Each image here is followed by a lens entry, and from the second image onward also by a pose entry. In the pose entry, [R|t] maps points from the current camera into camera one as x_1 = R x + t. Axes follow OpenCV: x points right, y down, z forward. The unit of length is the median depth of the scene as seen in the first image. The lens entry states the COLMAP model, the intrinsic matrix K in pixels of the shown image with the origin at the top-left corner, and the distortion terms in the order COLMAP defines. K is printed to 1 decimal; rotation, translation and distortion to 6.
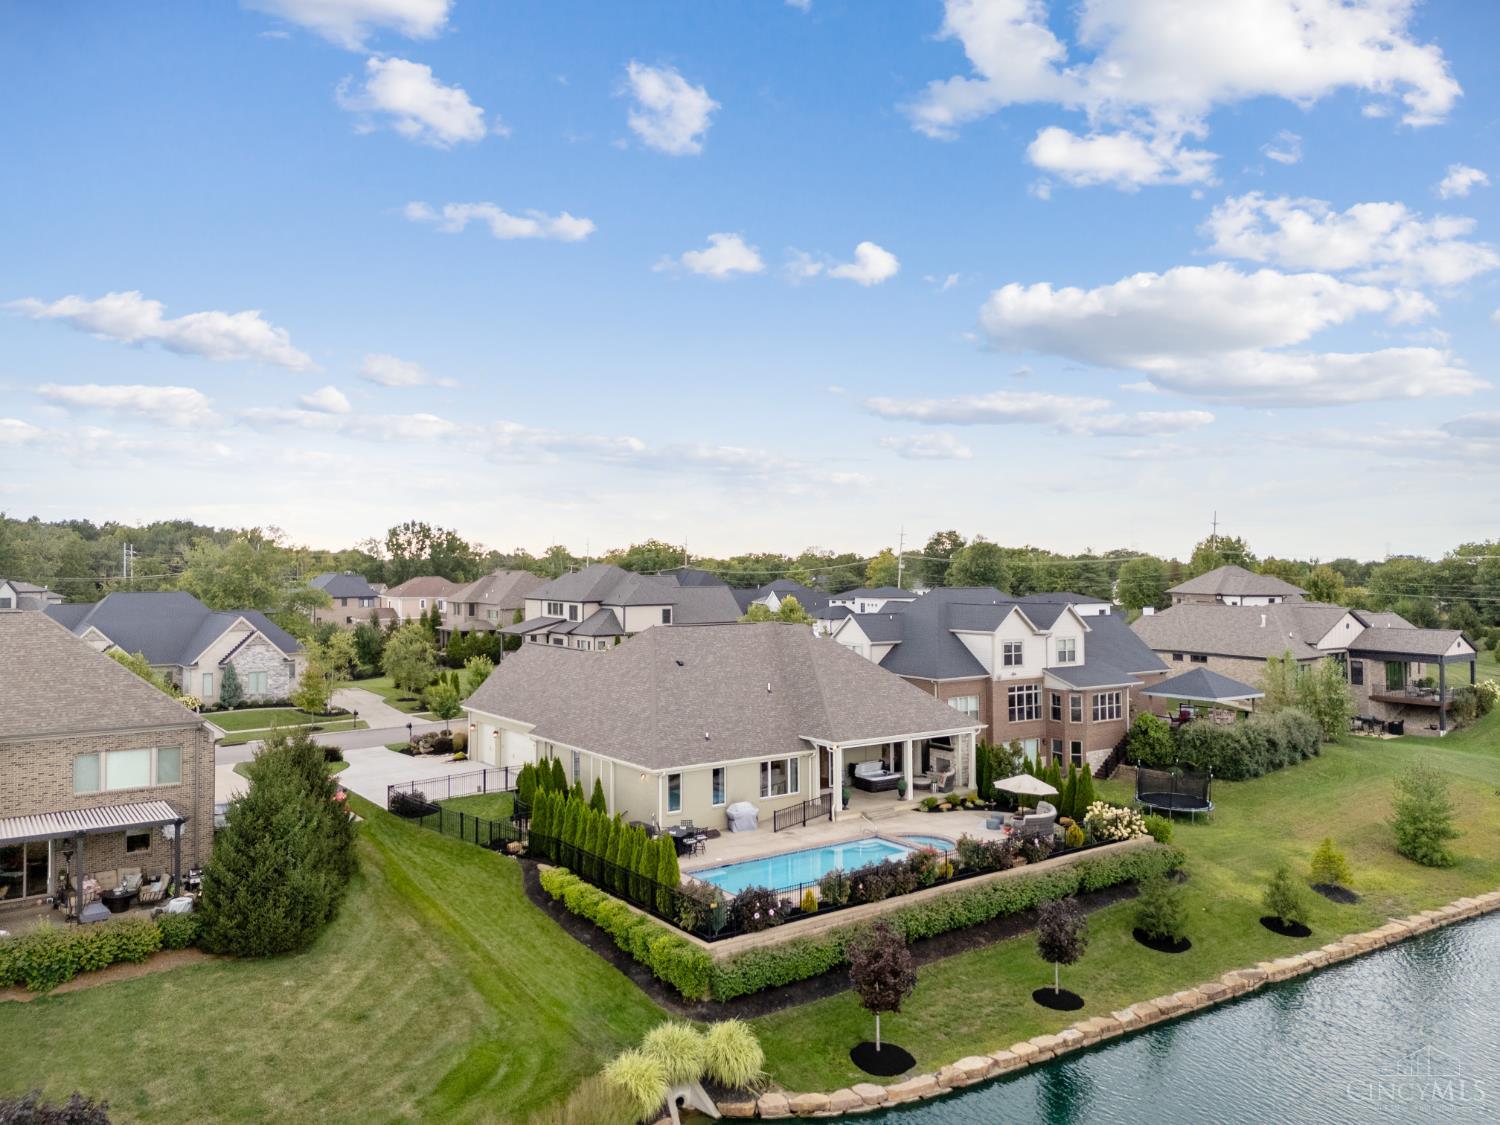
lens RADIAL K [[1093.9, 0, 750.0], [0, 1093.9, 562.5], [0, 0, 1]] dist [0.065597, -0.038600]
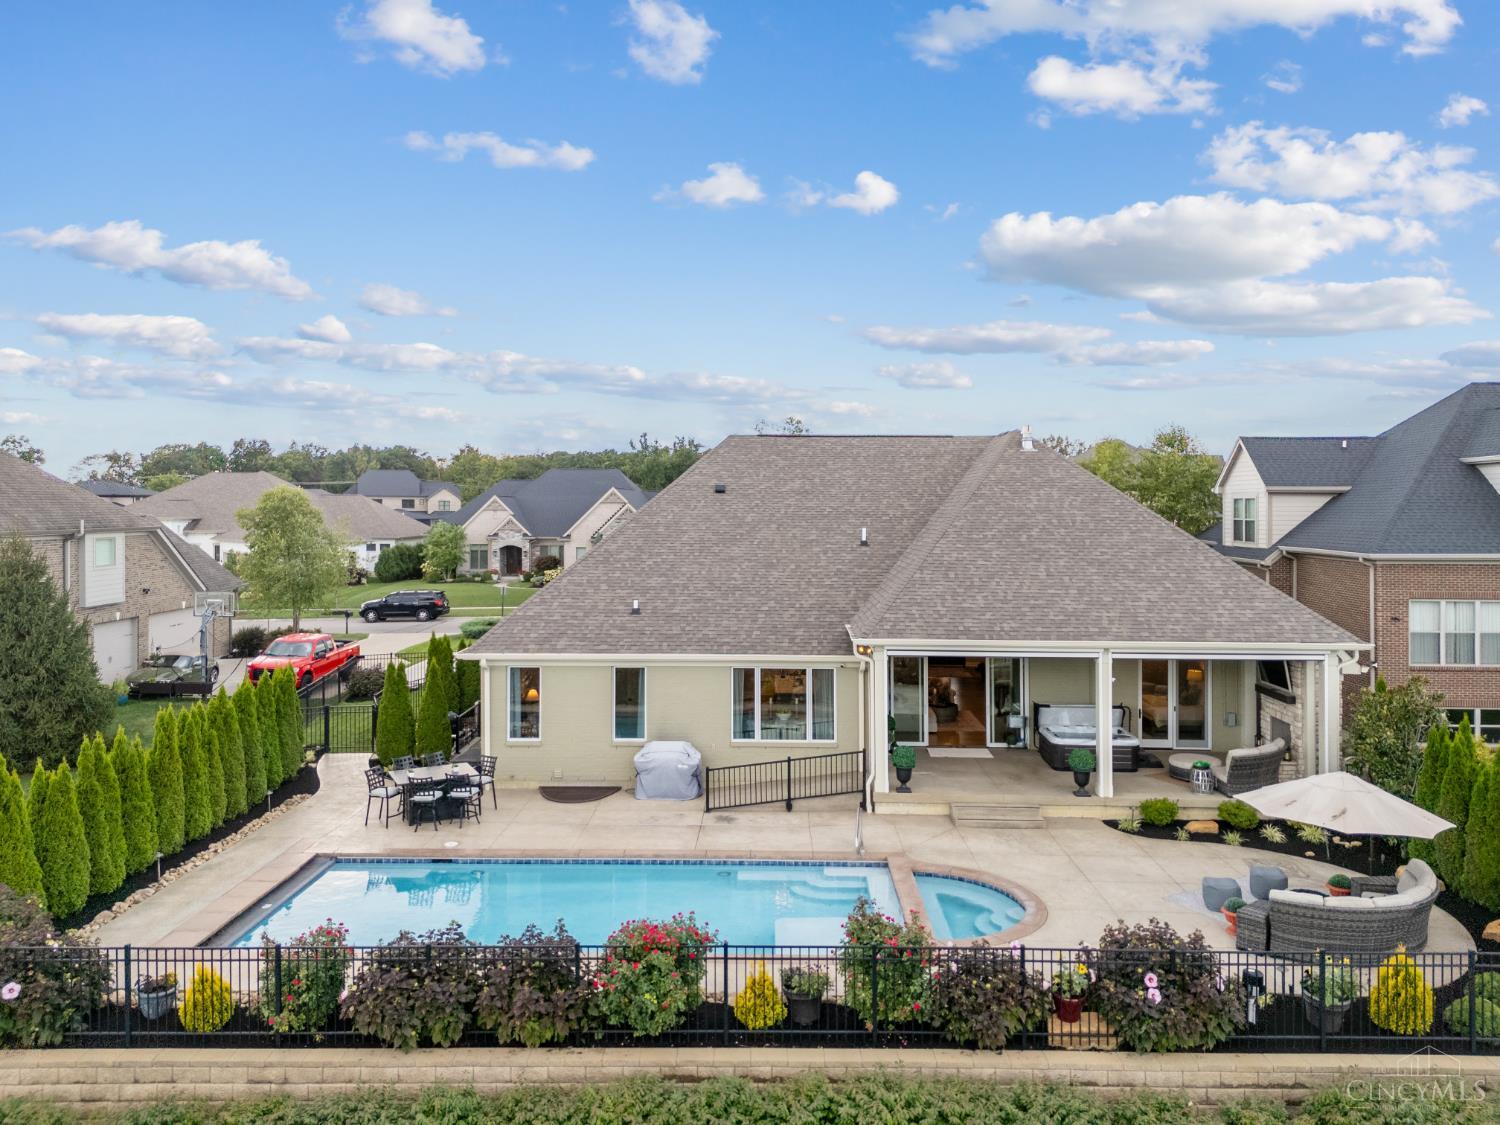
lens RADIAL K [[1083.5, 0, 773.0], [0, 1083.5, 477.3], [0, 0, 1]] dist [0.041751, -0.003242]
pose [[0.790506, -0.020721, -0.612104, 0.324222], [0.005868, 0.999638, -0.026261, 0.108696], [0.612427, 0.017168, 0.790341, 0.619150]]
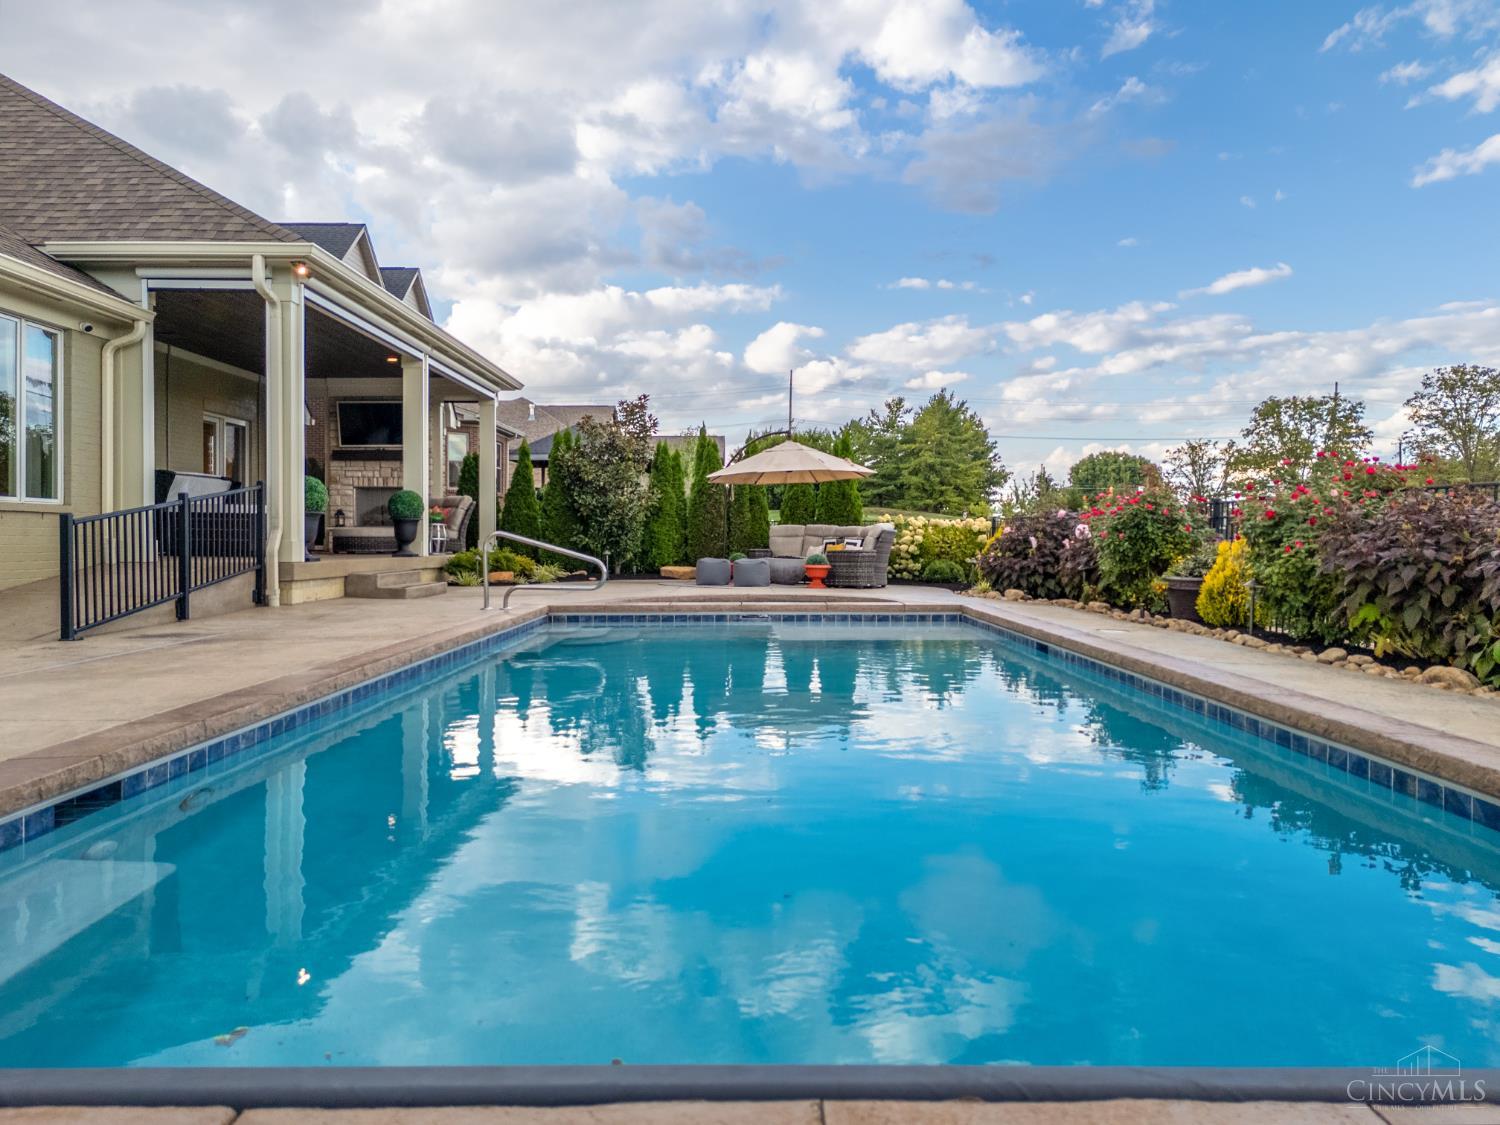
lens RADIAL K [[1093.9, 0, 750.0], [0, 1093.9, 562.5], [0, 0, 1]] dist [0.065597, -0.038600]
pose [[0.593764, -0.025170, 0.804246, -0.050862], [-0.002317, 0.999453, 0.032989, 0.219297], [-0.804636, -0.021451, 0.593381, 0.785437]]
